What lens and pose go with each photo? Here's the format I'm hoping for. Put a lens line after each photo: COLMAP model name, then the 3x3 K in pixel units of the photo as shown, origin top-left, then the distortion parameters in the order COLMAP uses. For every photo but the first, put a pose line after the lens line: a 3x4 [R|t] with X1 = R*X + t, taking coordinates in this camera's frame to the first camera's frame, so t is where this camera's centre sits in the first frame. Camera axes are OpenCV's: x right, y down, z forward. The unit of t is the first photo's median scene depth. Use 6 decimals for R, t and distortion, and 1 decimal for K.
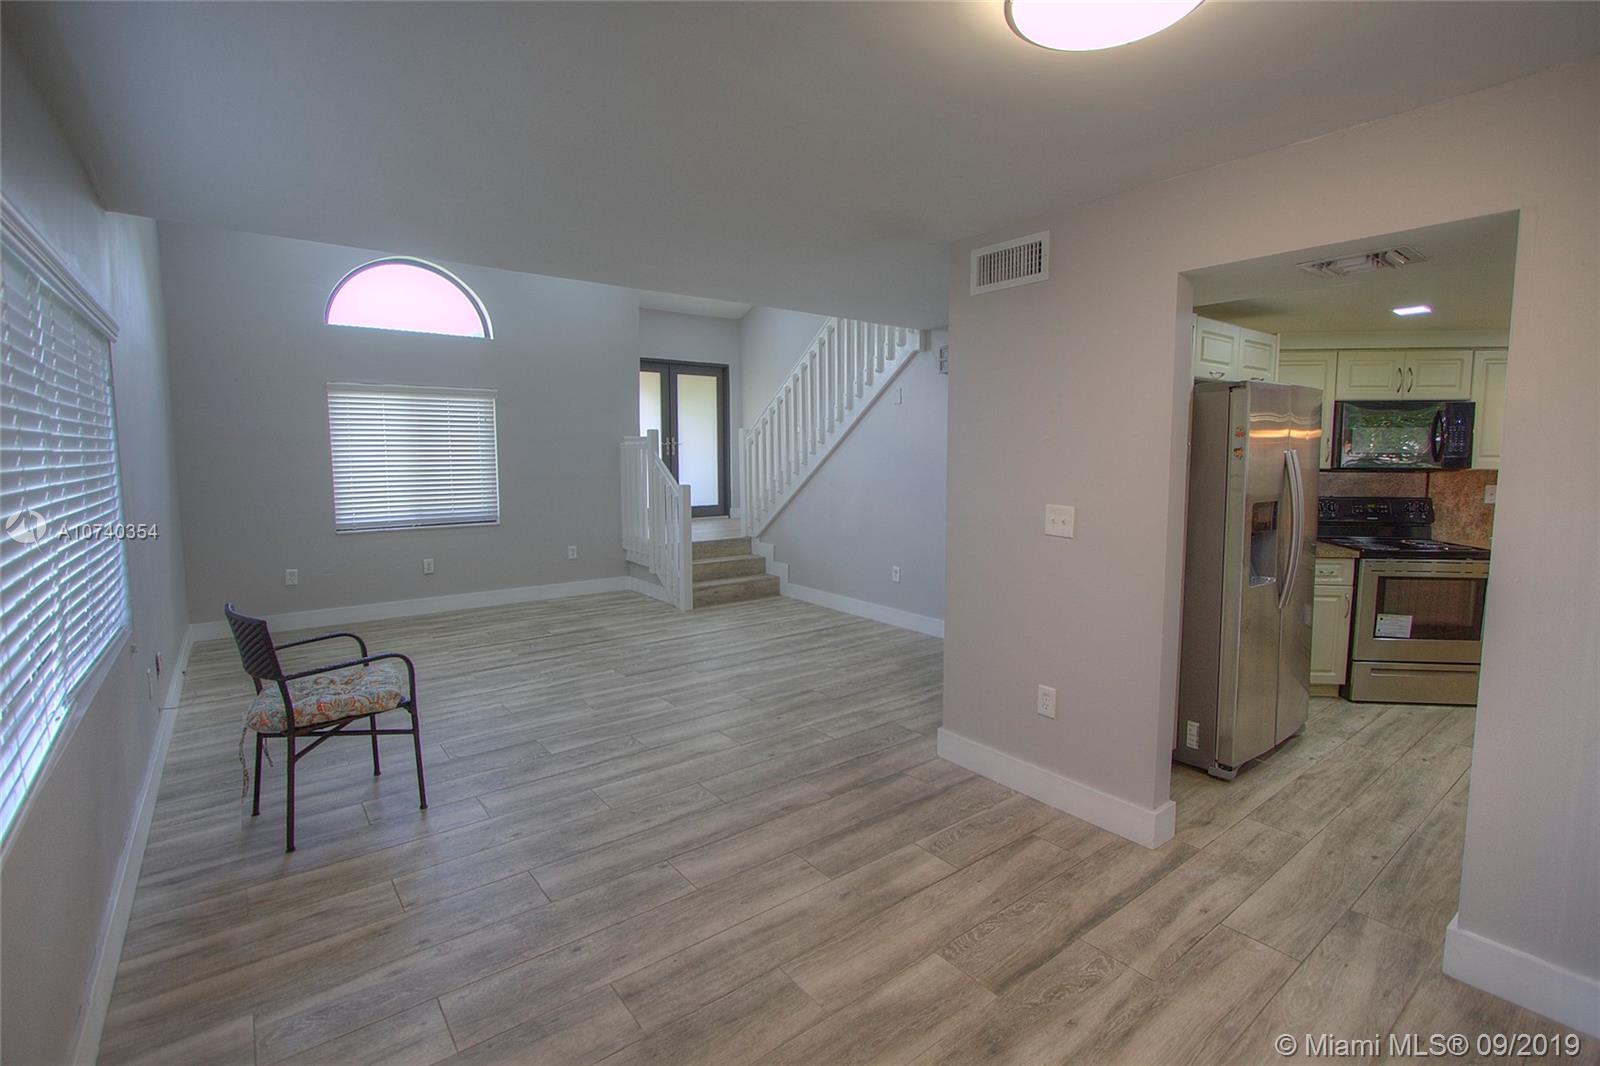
lens RADIAL K [[739.2, 0, 801.9], [0, 739.2, 518.3], [0, 0, 1]] dist [-0.027090, 0.007262]
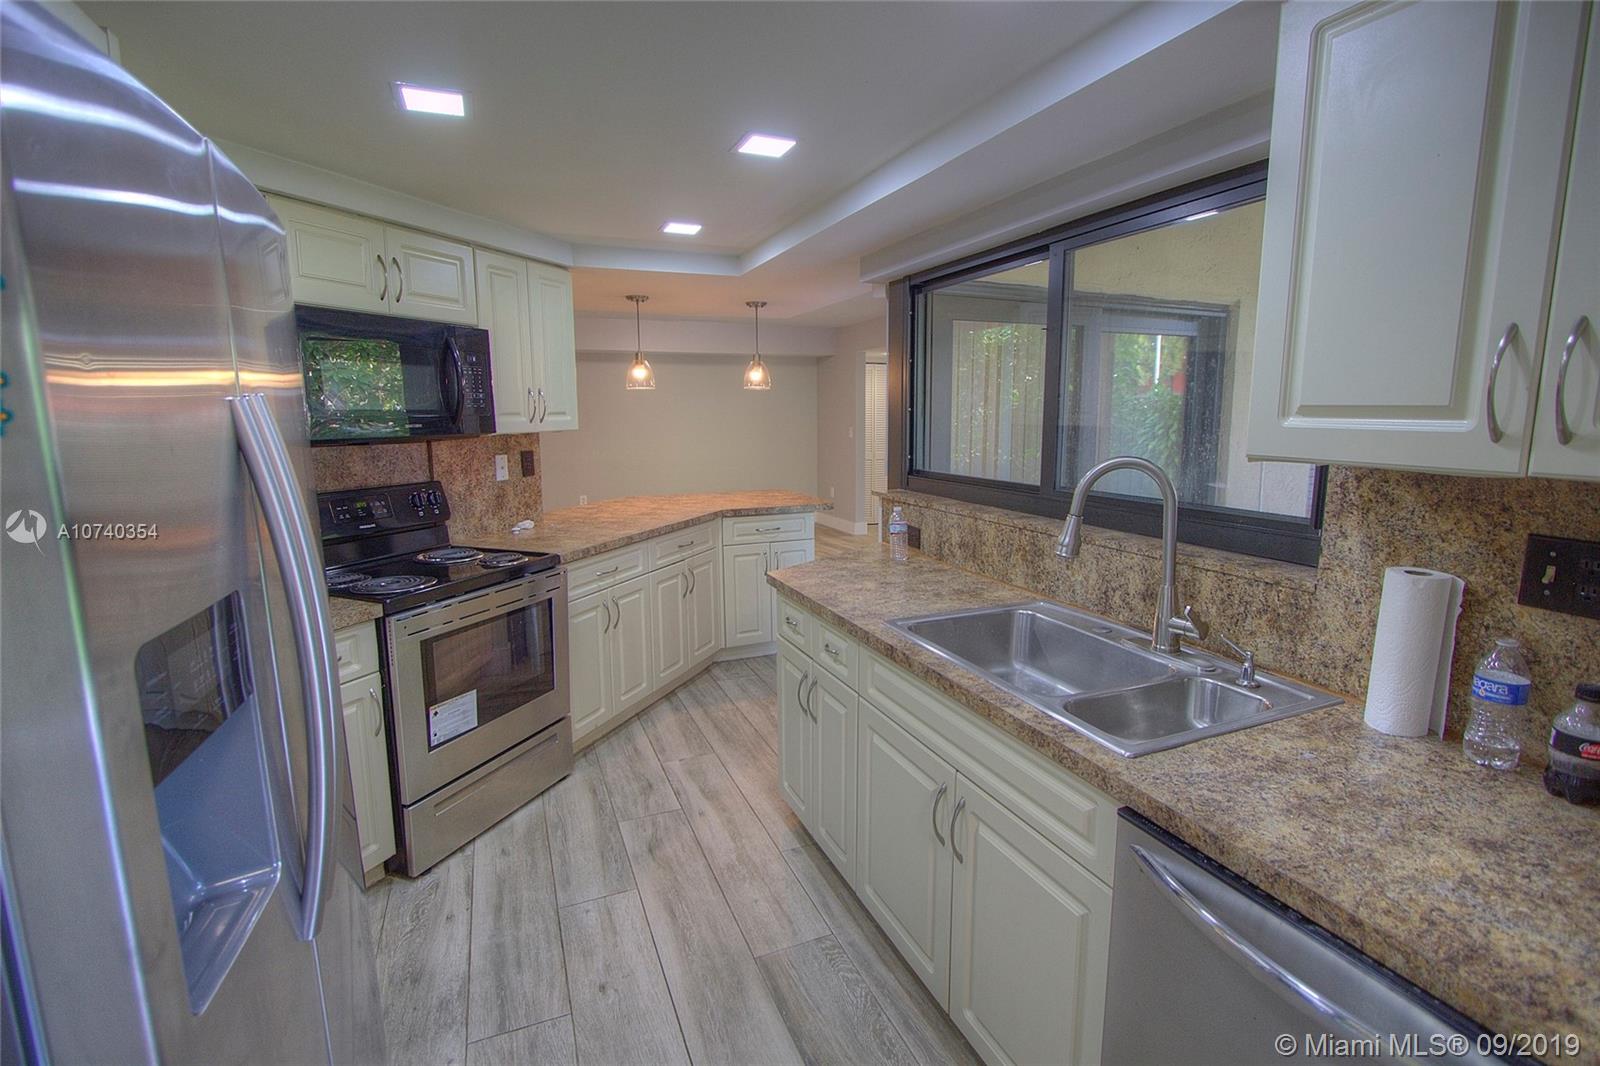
lens RADIAL K [[734.3, 0, 809.8], [0, 734.3, 519.4], [0, 0, 1]] dist [-0.013116, 0.000231]
pose [[0.247012, -0.144027, 0.958249, 0.353030], [0.092158, 0.987902, 0.124728, -0.048473], [-0.964620, 0.057501, 0.257296, 0.568327]]
